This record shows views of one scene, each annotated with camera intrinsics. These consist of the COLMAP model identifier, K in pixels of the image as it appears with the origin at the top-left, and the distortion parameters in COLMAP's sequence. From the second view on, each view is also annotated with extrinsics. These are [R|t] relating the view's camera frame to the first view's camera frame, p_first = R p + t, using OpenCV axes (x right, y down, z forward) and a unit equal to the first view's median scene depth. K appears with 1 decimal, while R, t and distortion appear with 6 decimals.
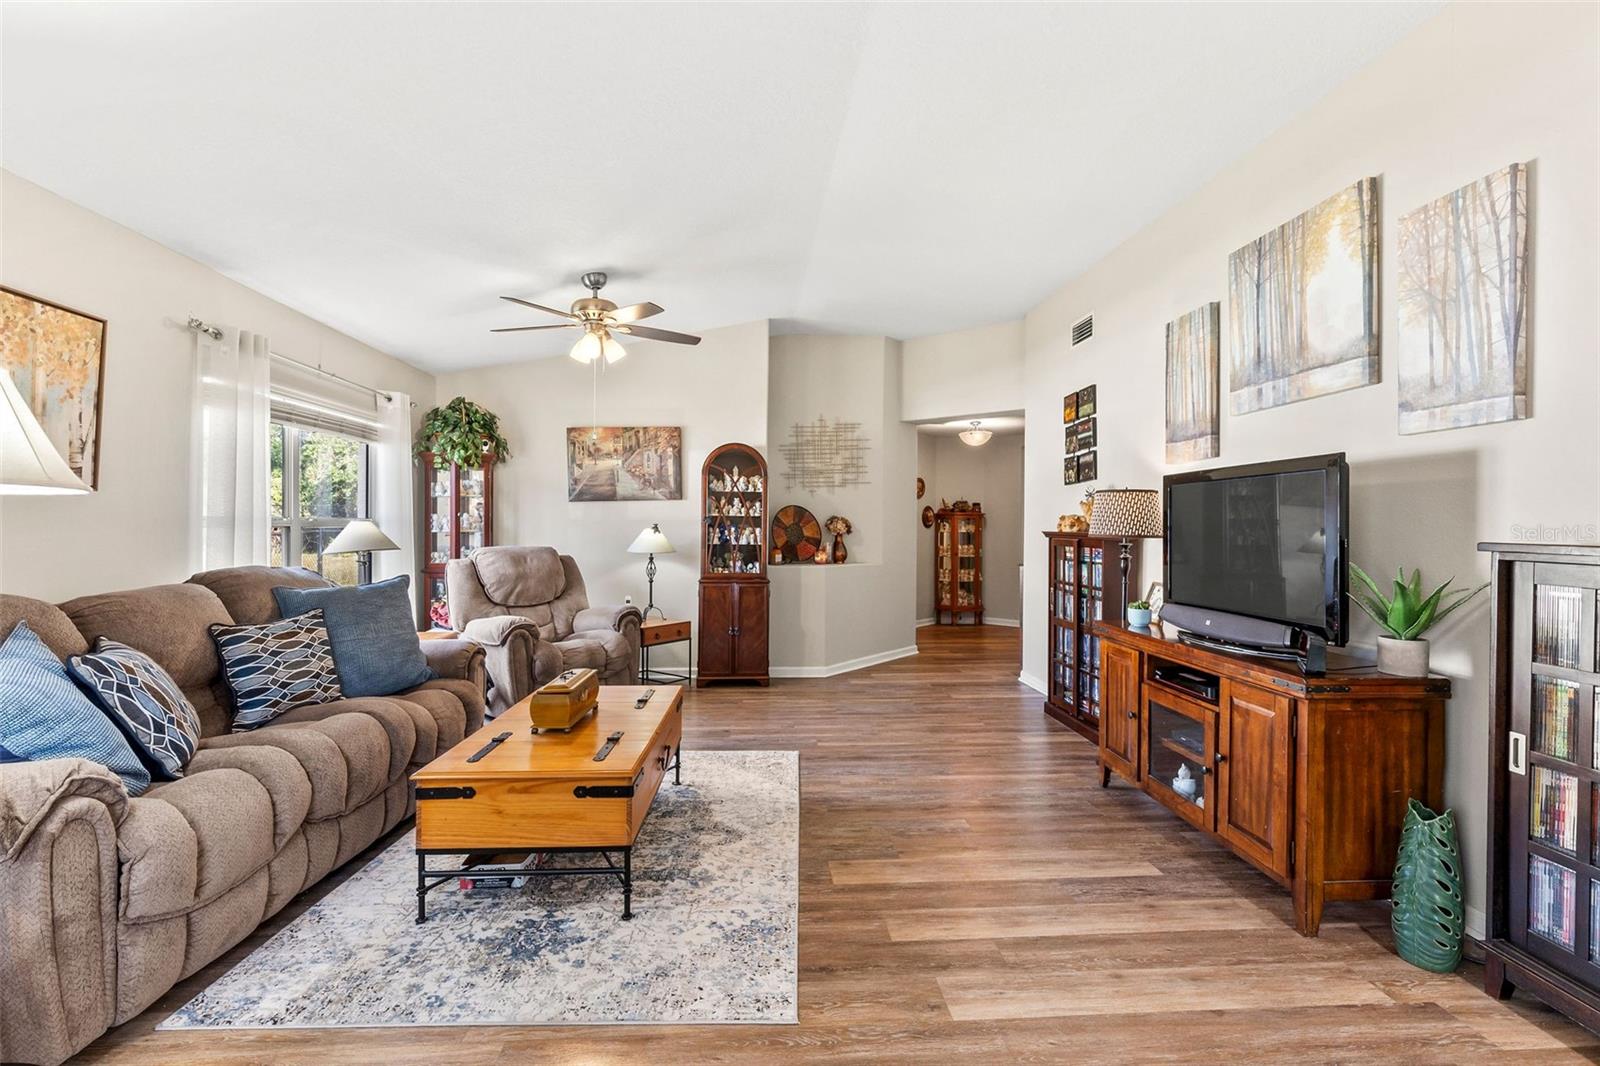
lens RADIAL K [[722.4, 0, 789.7], [0, 722.4, 525.0], [0, 0, 1]] dist [0.008982, -0.002065]
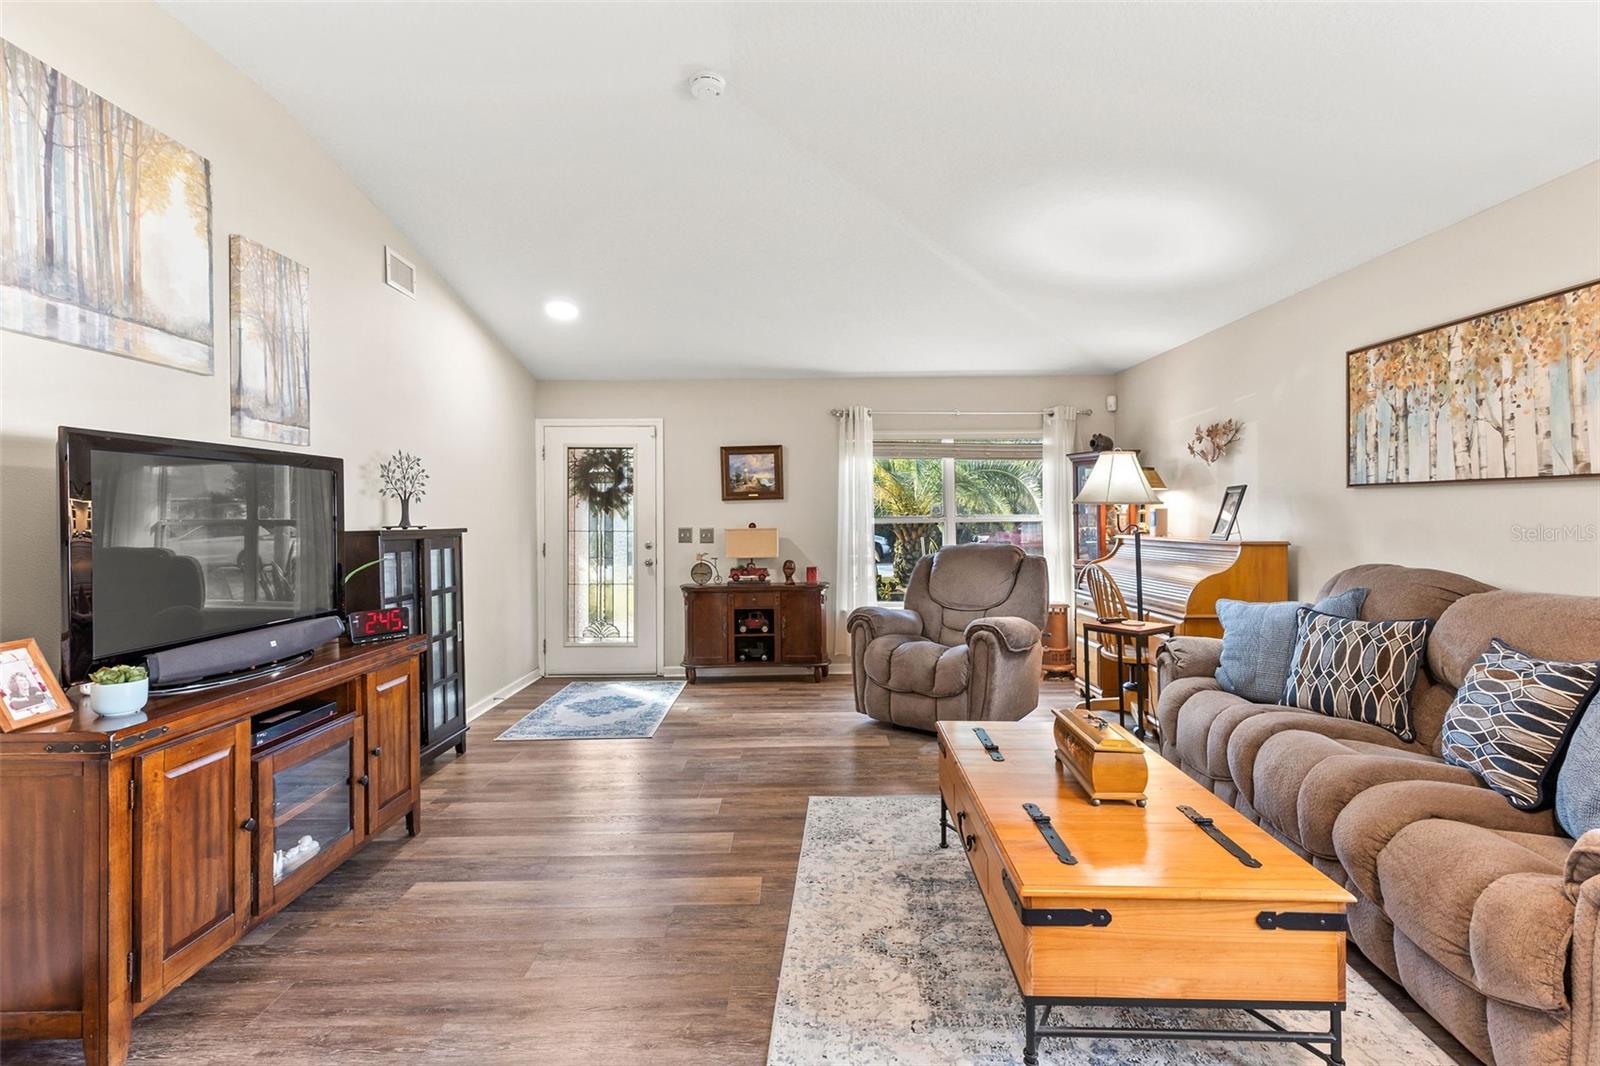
lens RADIAL K [[722.4, 0, 804.3], [0, 722.4, 518.9], [0, 0, 1]] dist [0.008982, -0.002065]
pose [[-0.998467, 0.000824, 0.055338, -0.048884], [0.001076, 0.999989, 0.004512, -0.004769], [-0.055333, 0.004565, -0.998458, 1.790183]]
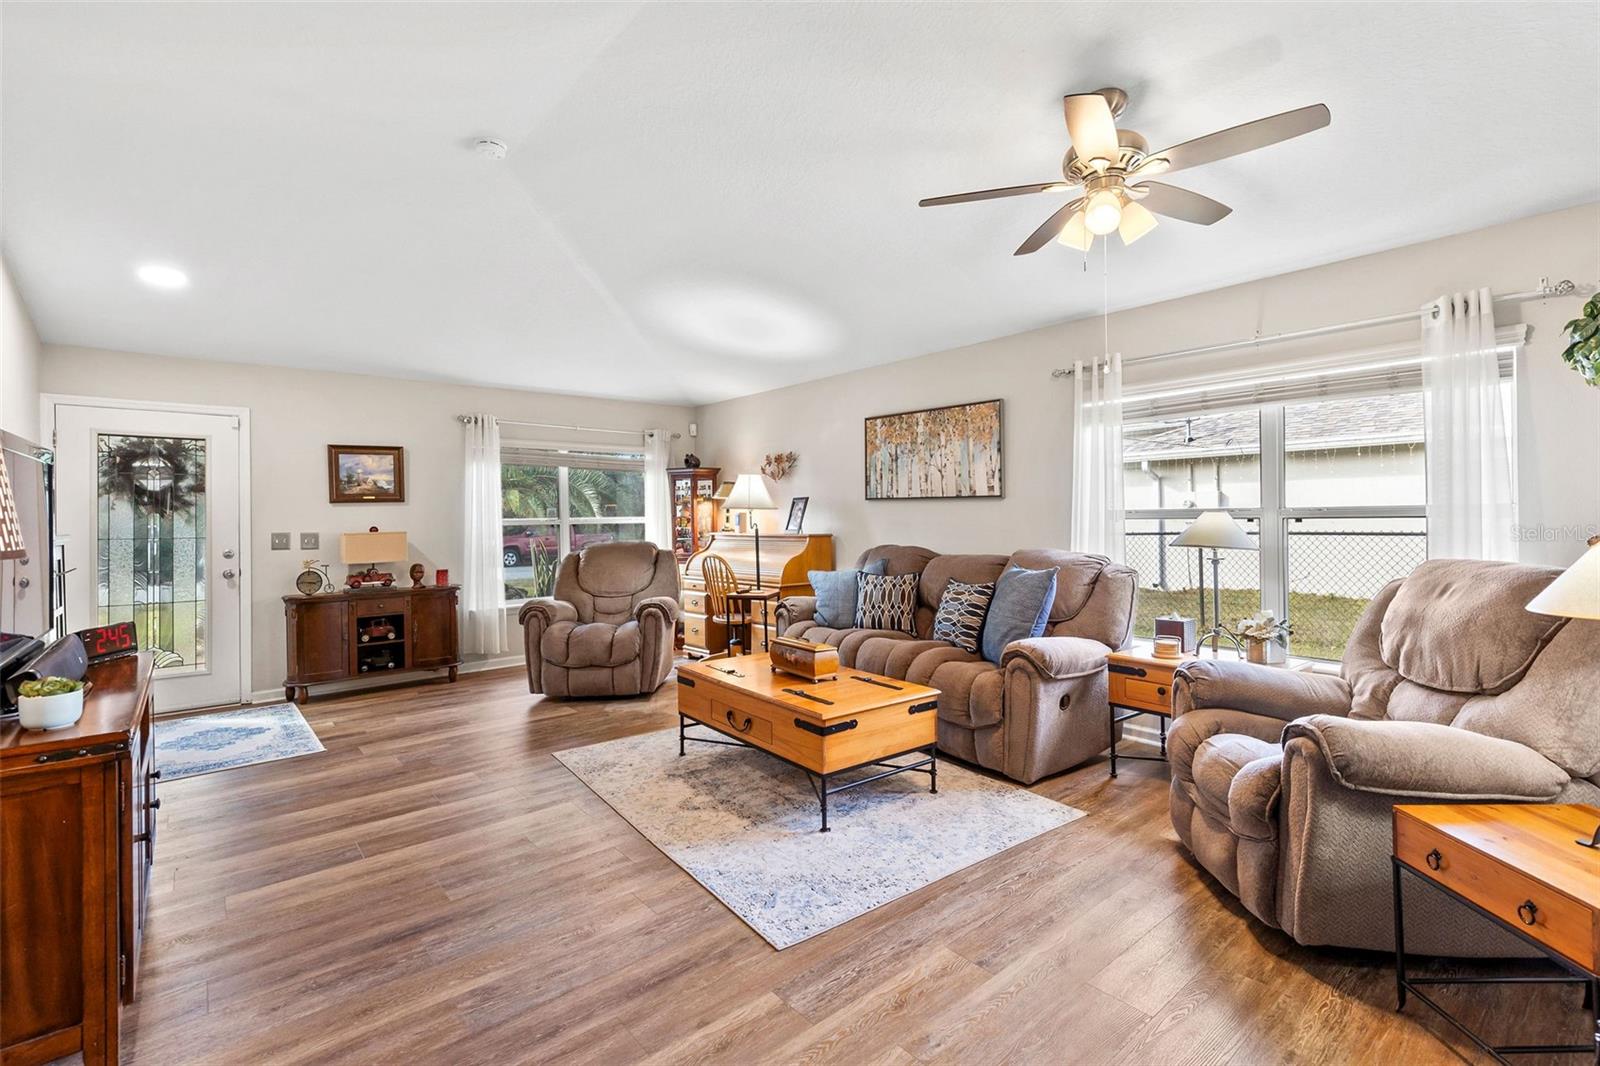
lens RADIAL K [[722.4, 0, 810.1], [0, 722.4, 523.6], [0, 0, 1]] dist [0.008982, -0.002065]
pose [[-0.799136, 0.008117, -0.601096, 0.435817], [0.005100, 0.999964, 0.006723, 0.000005], [0.601129, 0.002307, -0.799149, 2.032661]]
